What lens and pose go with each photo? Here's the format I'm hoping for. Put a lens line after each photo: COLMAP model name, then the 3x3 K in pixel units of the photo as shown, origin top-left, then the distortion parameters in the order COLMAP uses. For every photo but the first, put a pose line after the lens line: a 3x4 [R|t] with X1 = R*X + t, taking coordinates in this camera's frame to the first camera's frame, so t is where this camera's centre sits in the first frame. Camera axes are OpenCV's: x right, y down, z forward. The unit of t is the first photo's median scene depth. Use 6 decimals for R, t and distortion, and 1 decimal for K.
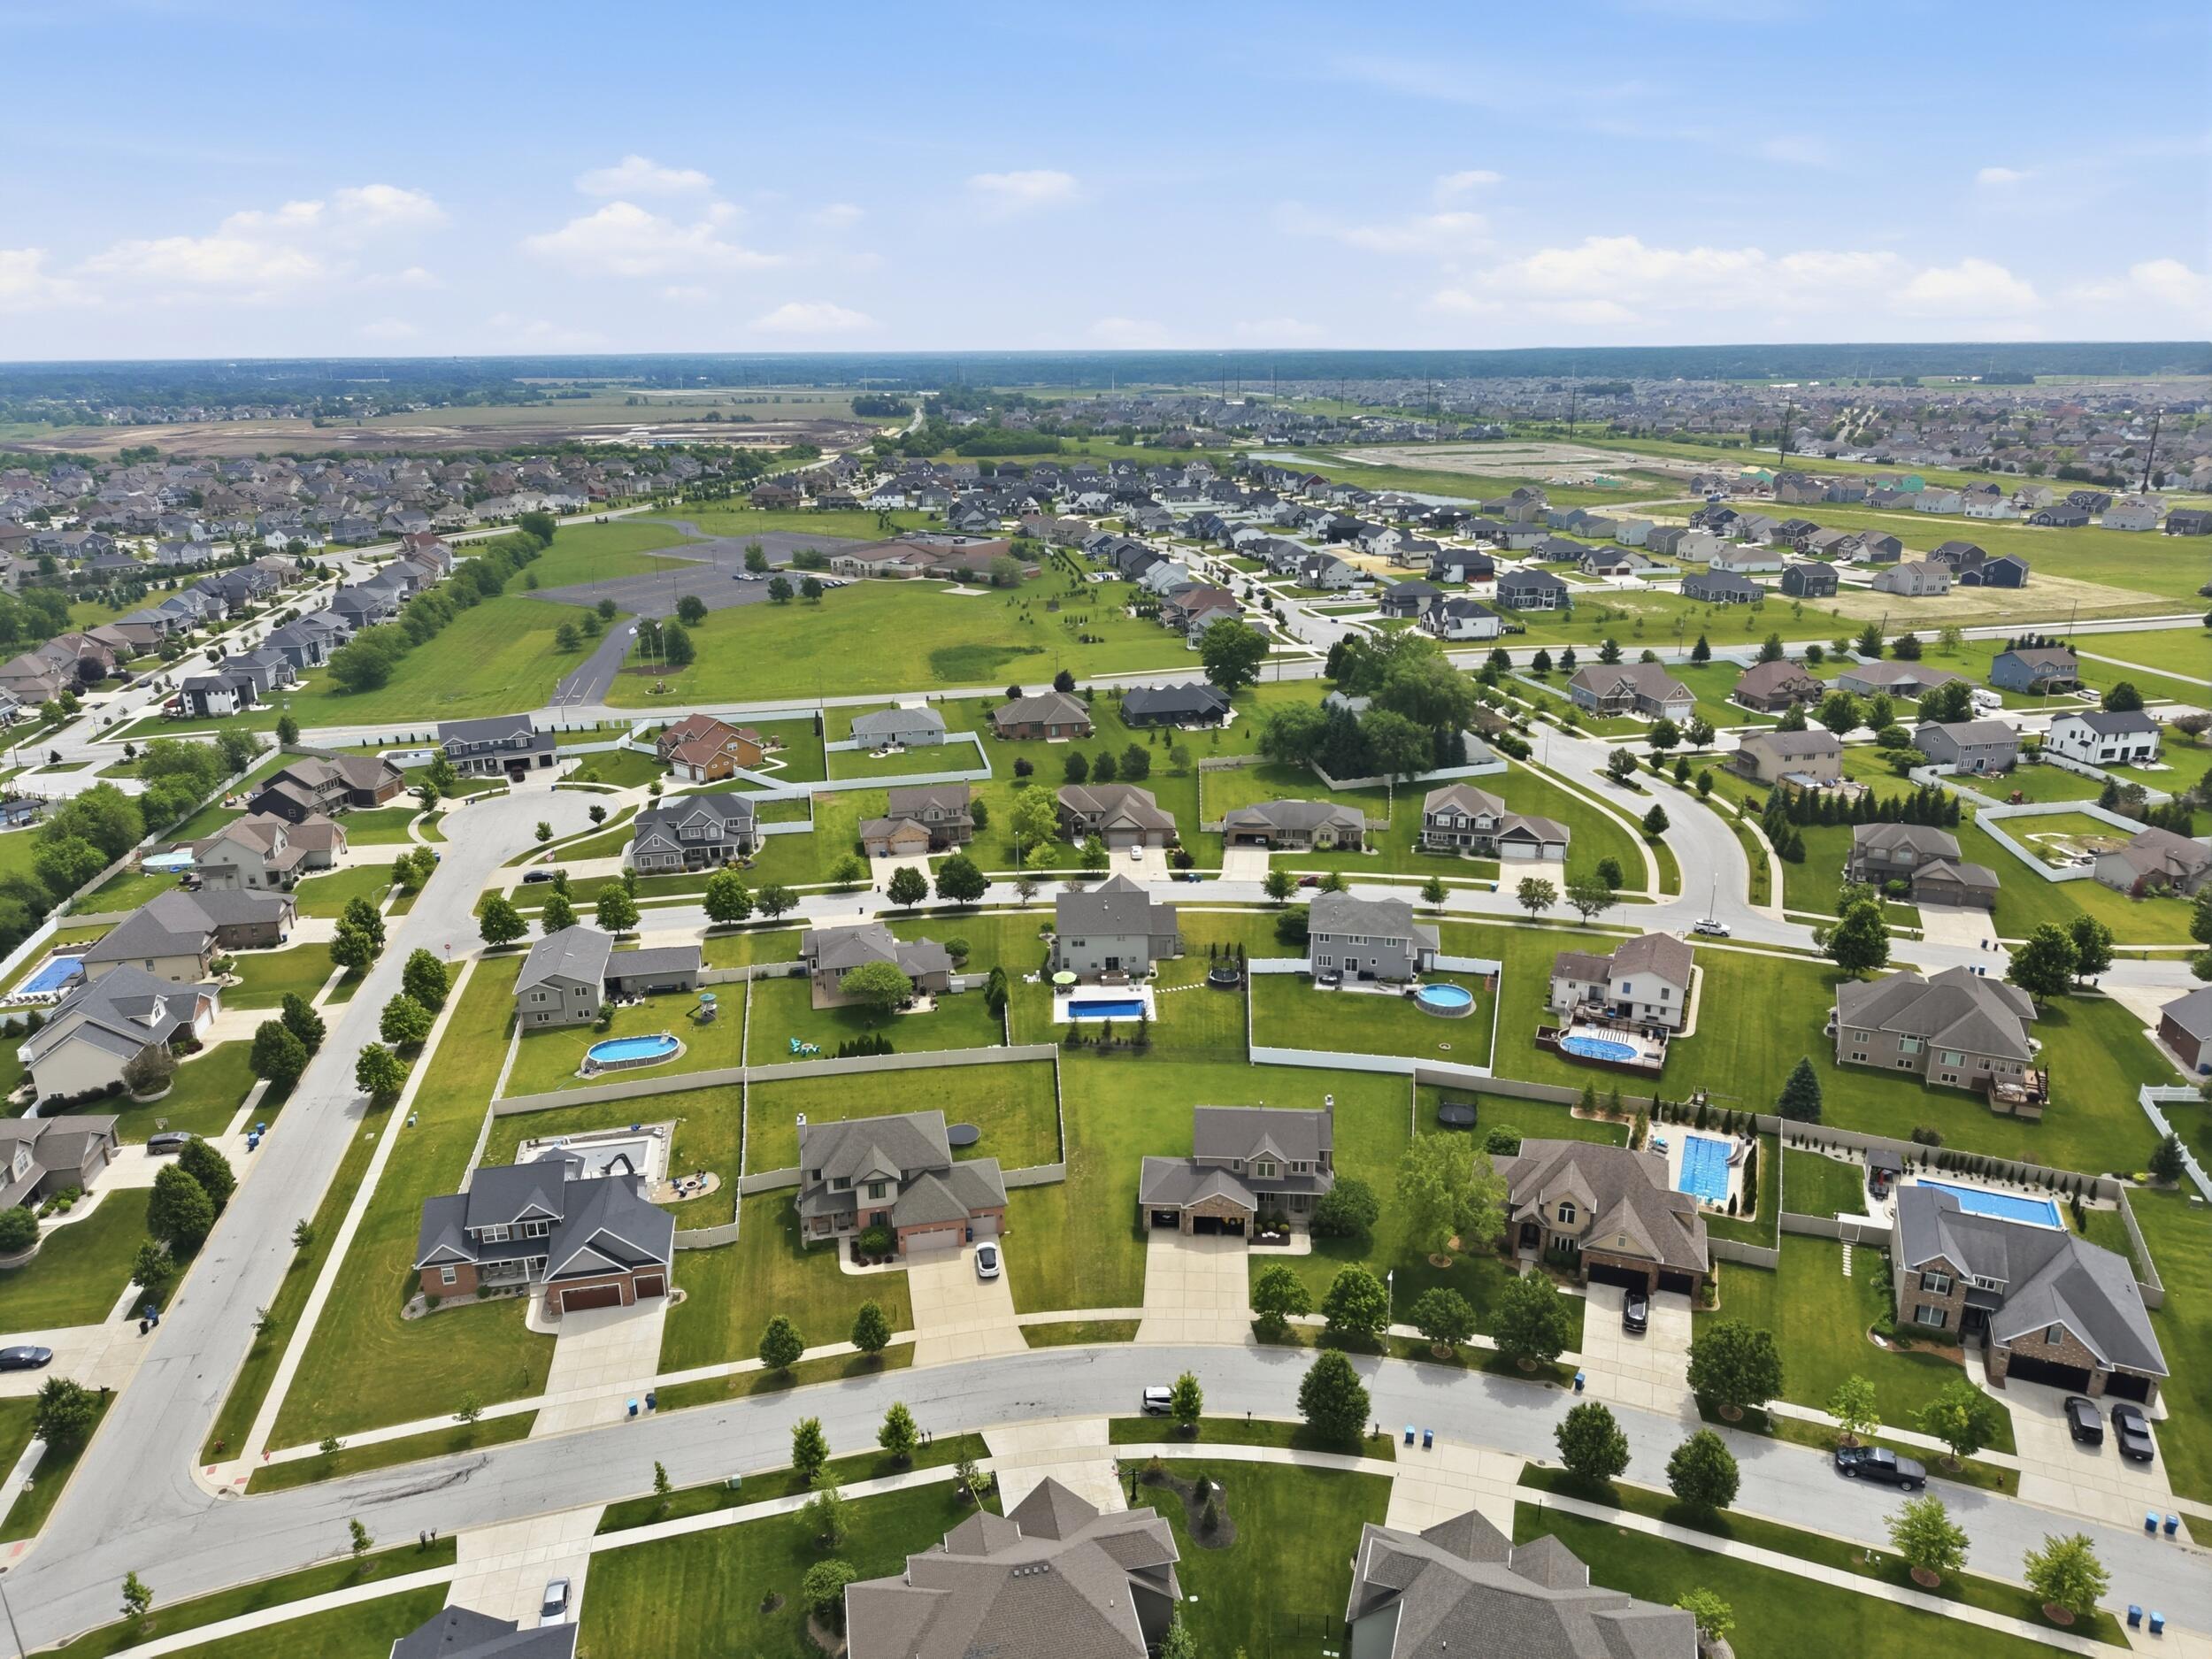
lens RADIAL K [[1471.7, 0, 1106.0], [0, 1471.7, 829.5], [0, 0, 1]] dist [0.054307, -0.068491]
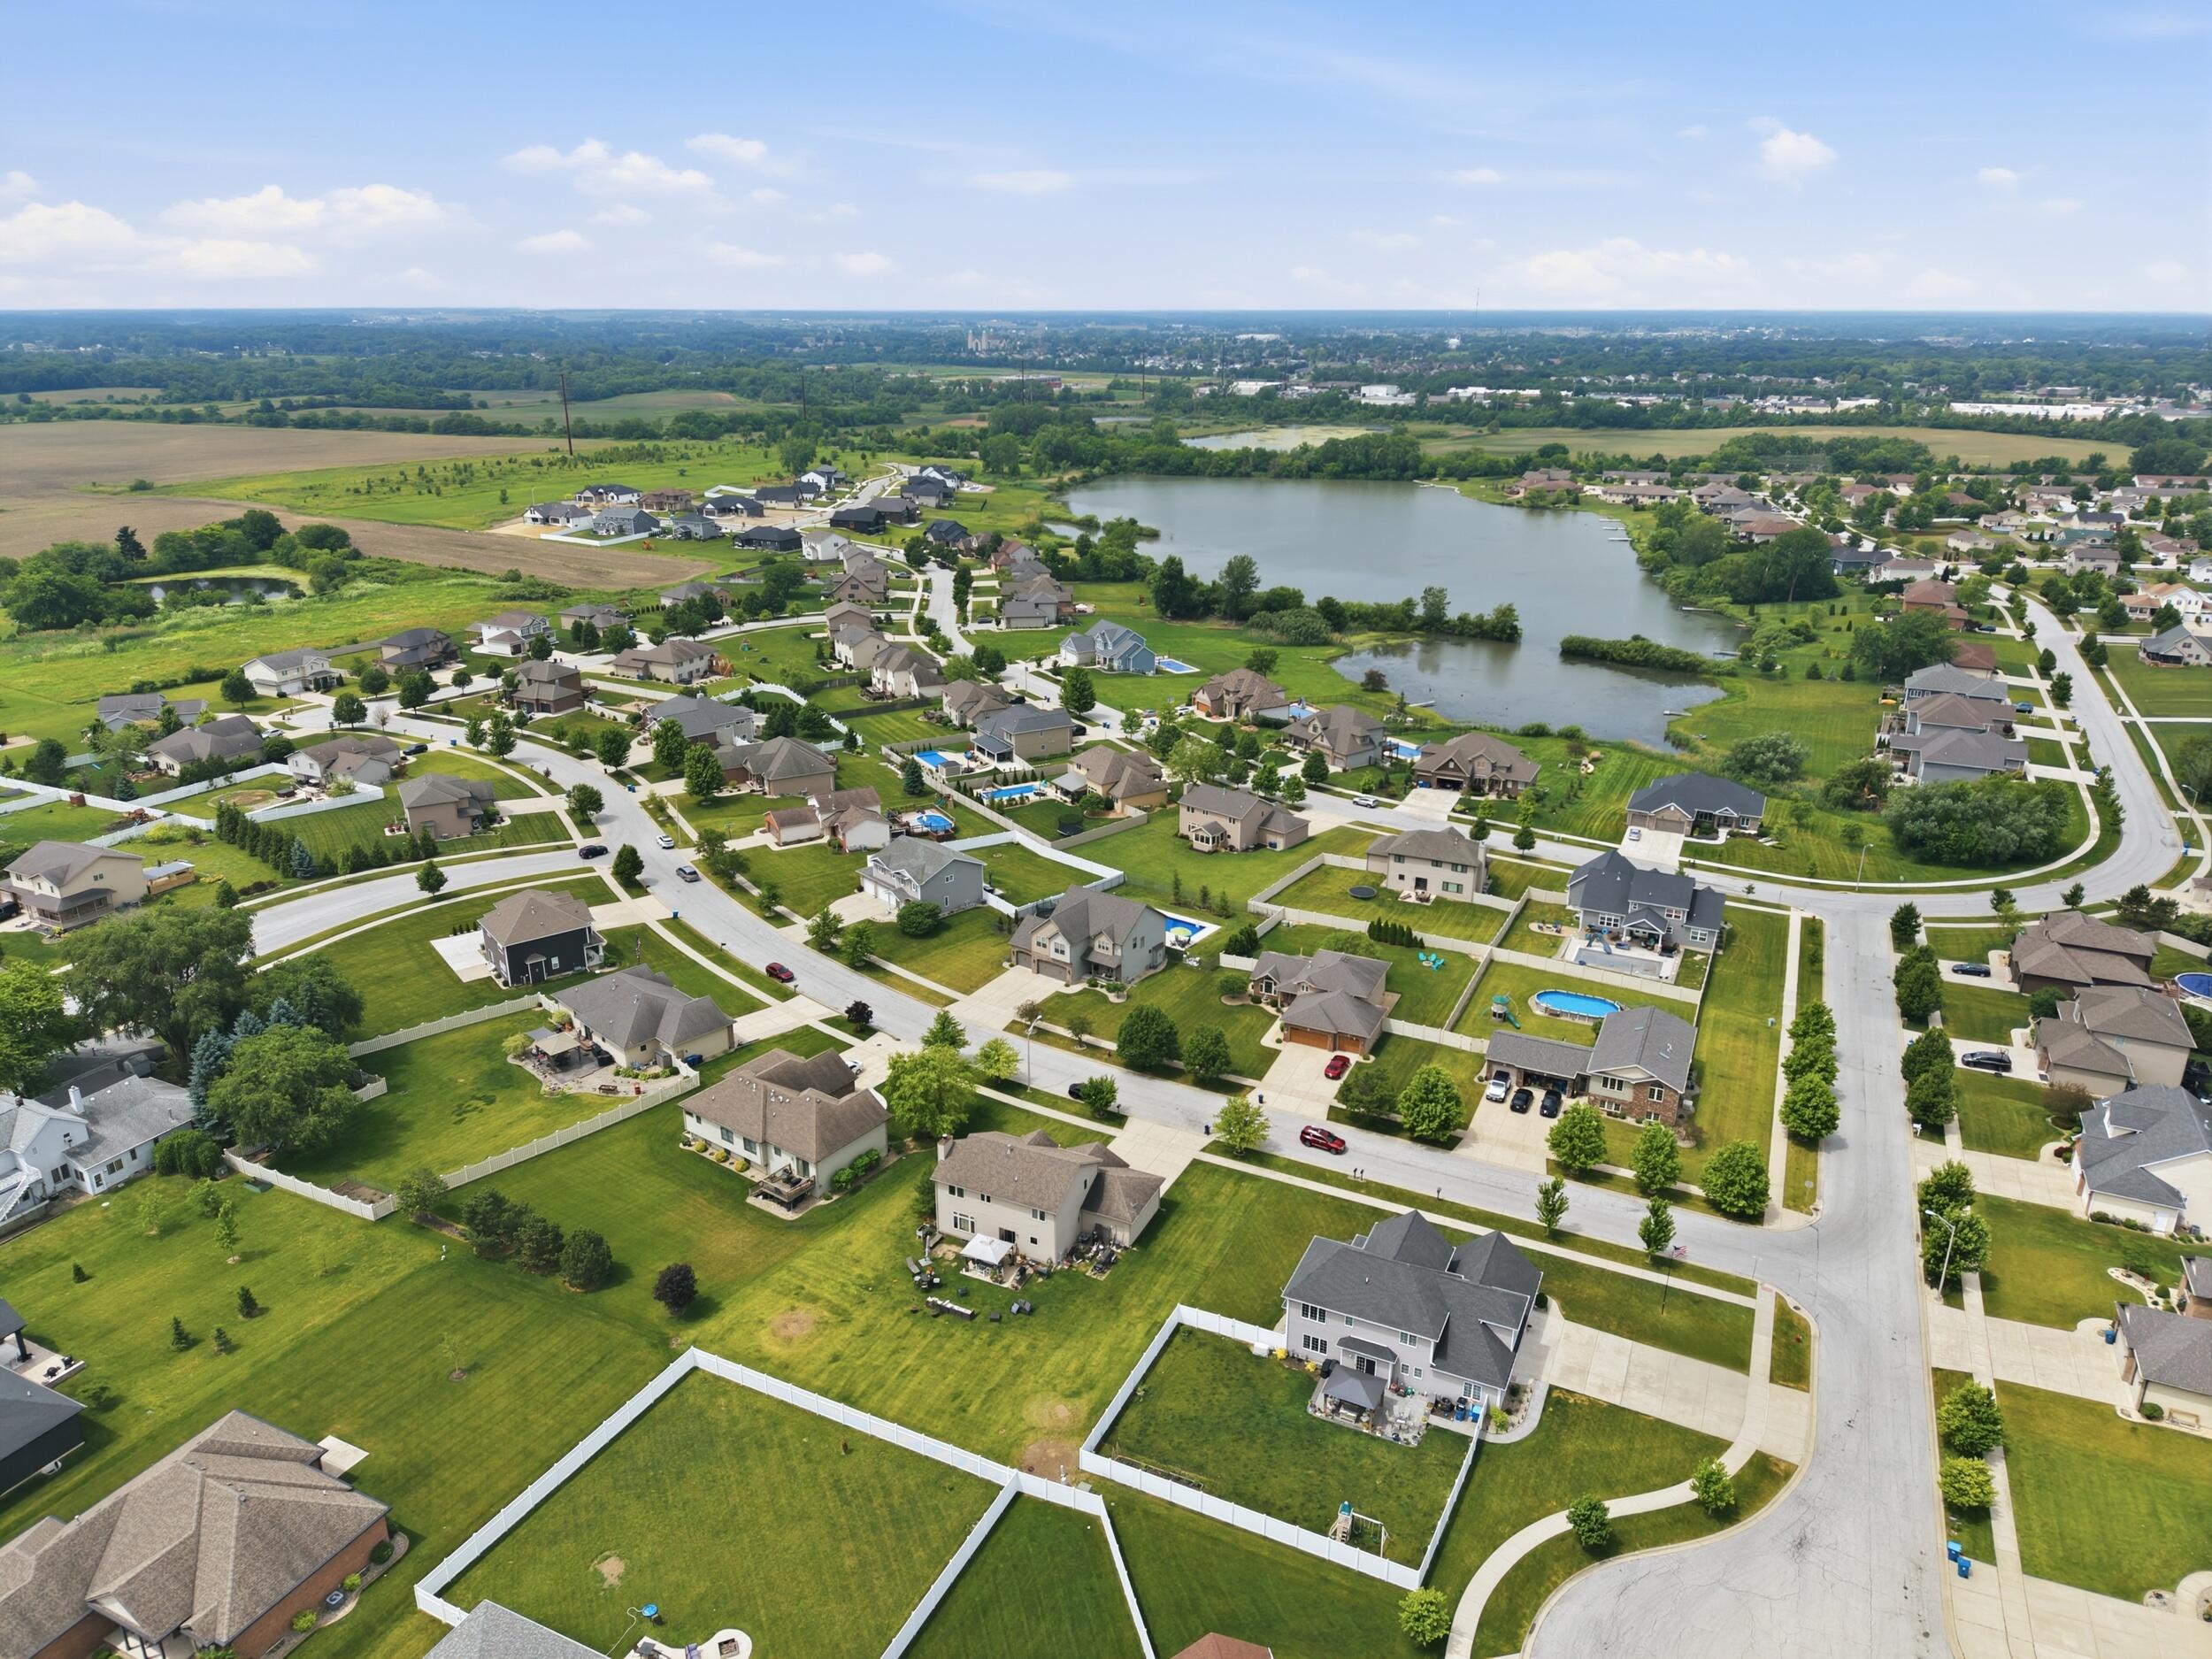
lens RADIAL K [[1455.1, 0, 1105.5], [0, 1455.1, 863.2], [0, 0, 1]] dist [0.066078, -0.084842]
pose [[-0.798753, -0.209127, 0.564145, -0.555141], [0.189978, 0.802014, 0.566287, -0.535302], [-0.570879, 0.559499, -0.600882, 1.577651]]
